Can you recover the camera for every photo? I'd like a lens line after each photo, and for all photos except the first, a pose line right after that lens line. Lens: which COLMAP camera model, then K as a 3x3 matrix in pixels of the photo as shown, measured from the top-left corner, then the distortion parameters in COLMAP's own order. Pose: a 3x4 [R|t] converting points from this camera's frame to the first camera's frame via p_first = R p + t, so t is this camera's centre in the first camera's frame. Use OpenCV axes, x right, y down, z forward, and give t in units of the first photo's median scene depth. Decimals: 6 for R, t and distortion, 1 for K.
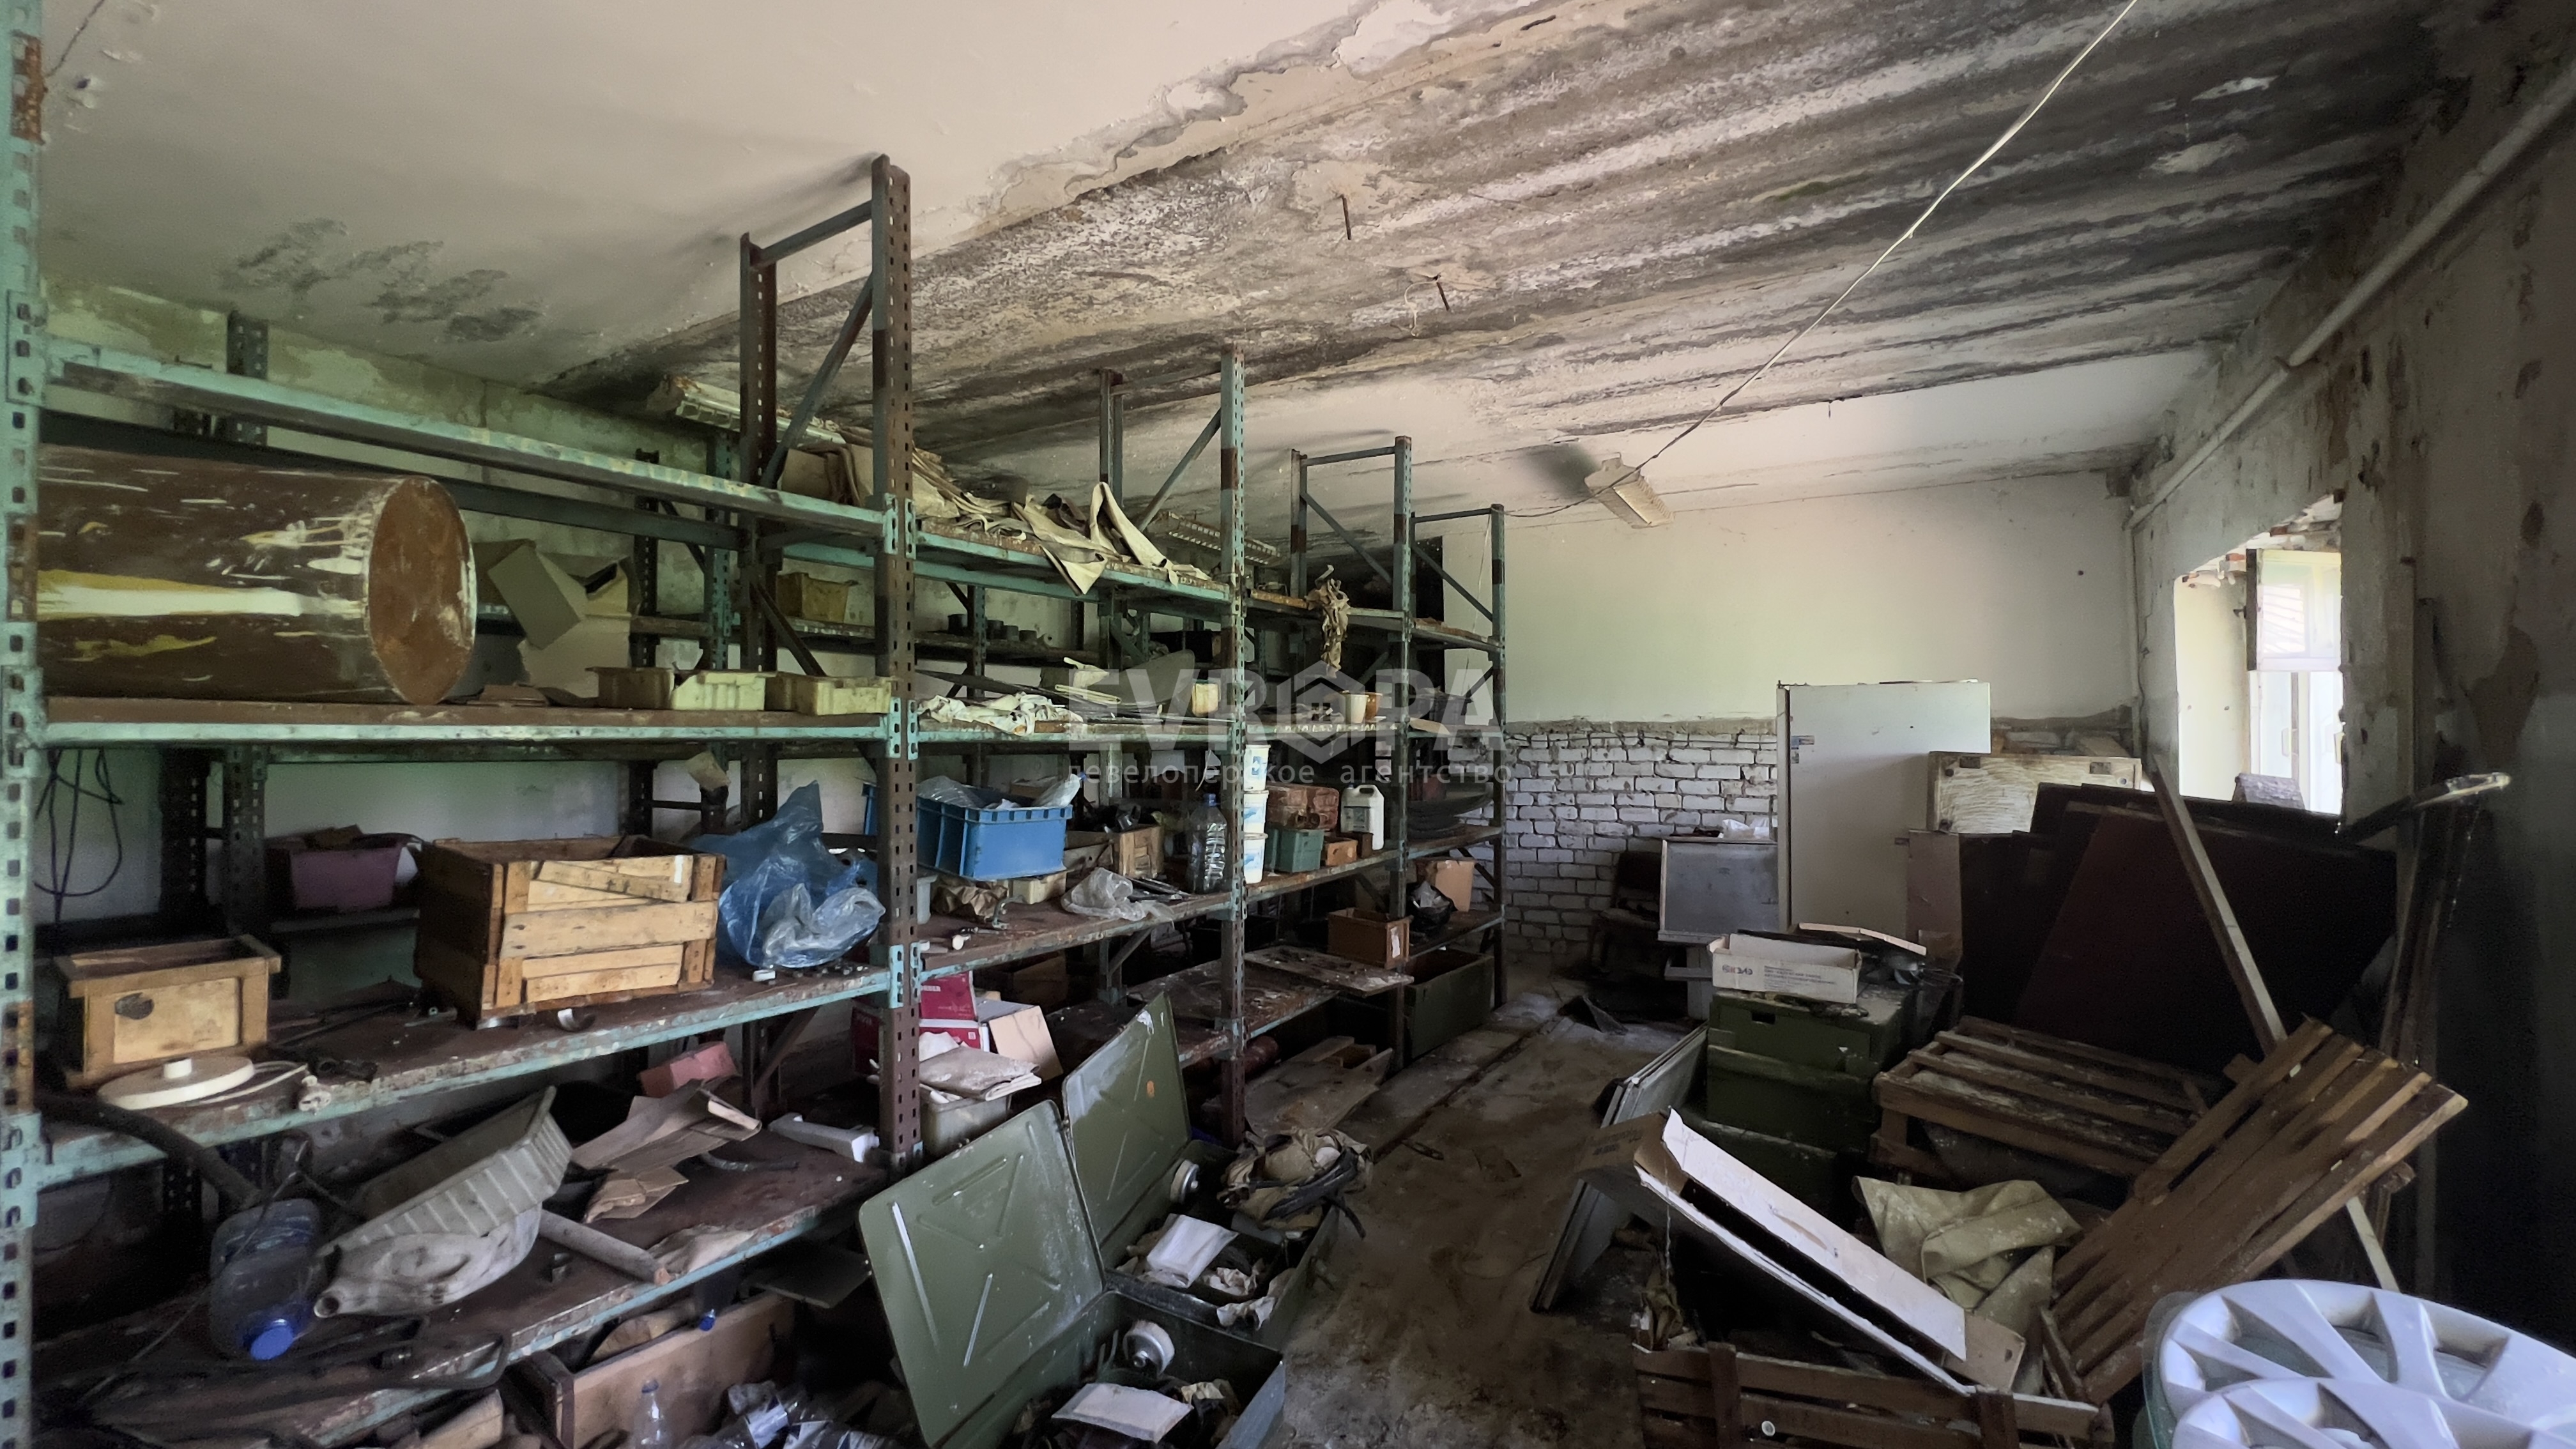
lens RADIAL K [[1039.0, 0, 1285.8], [0, 1039.0, 726.5], [0, 0, 1]] dist [0.002350, 0.000302]
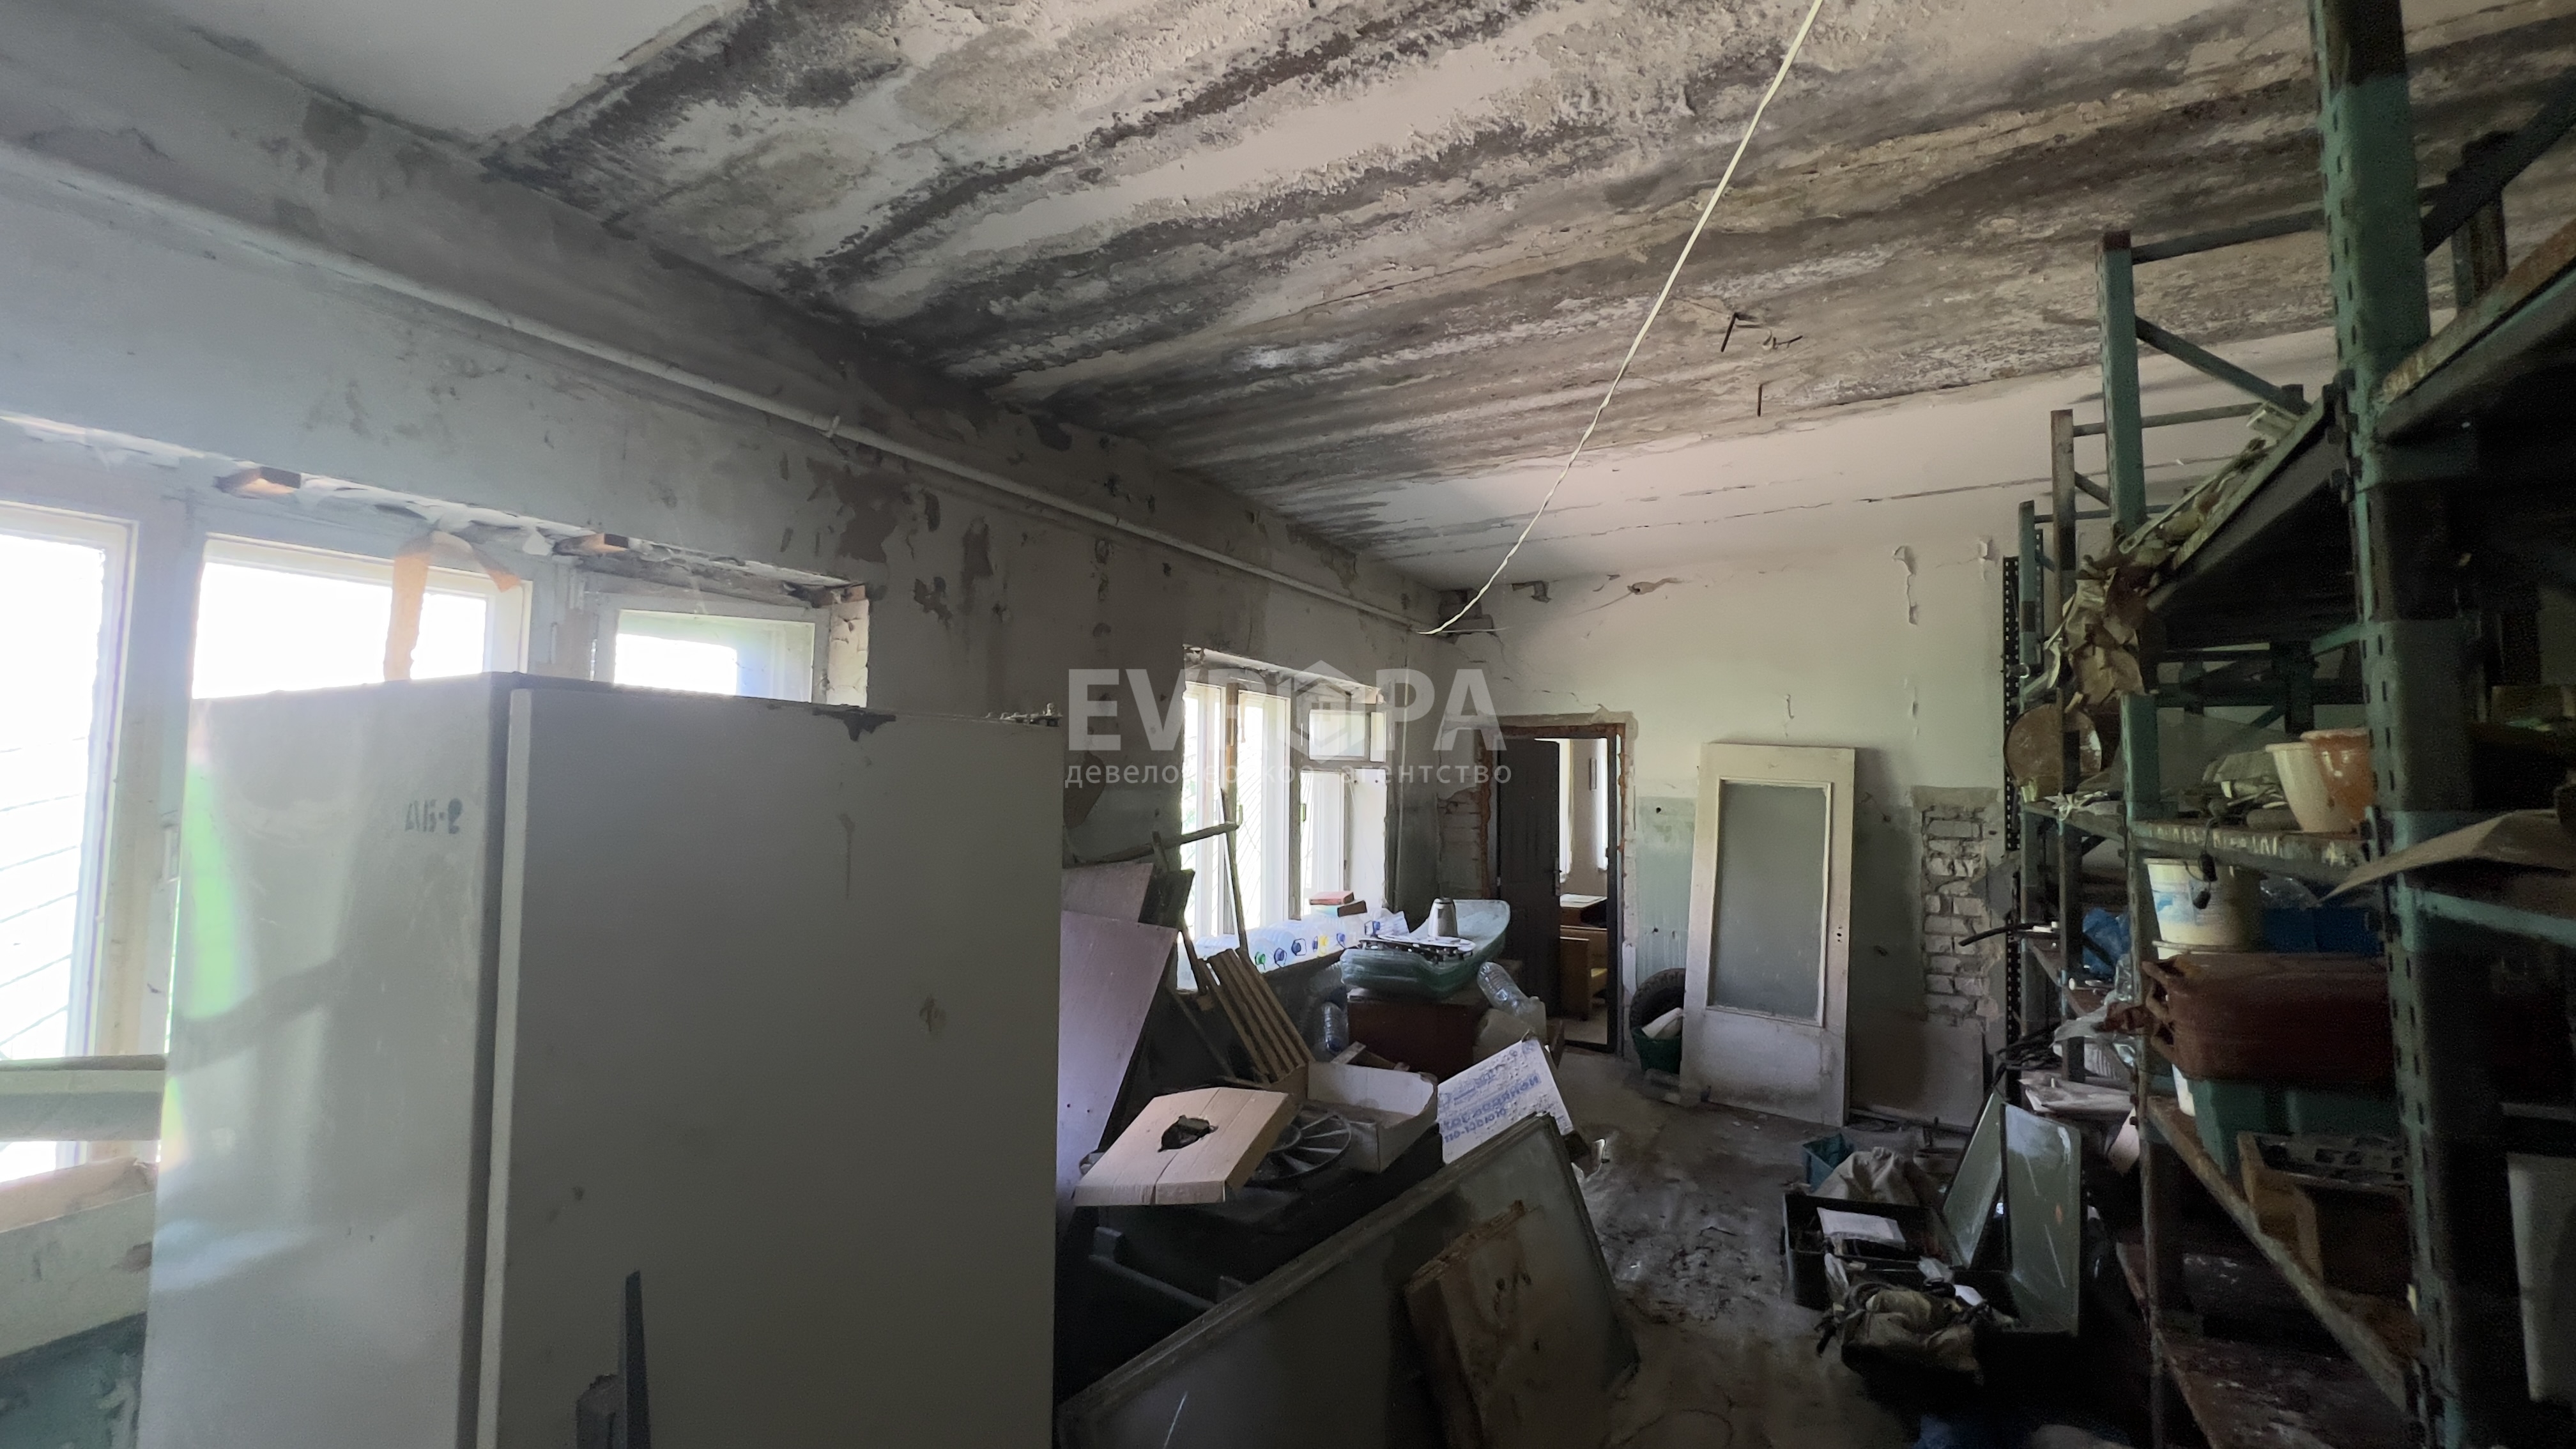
lens RADIAL K [[1039.0, 0, 1292.0], [0, 1039.0, 723.1], [0, 0, 1]] dist [0.002350, 0.000302]
pose [[-0.999538, -0.004281, -0.030107, 0.544296], [-0.002399, 0.998057, -0.062266, -0.022173], [0.030315, -0.062165, -0.997605, 1.832996]]
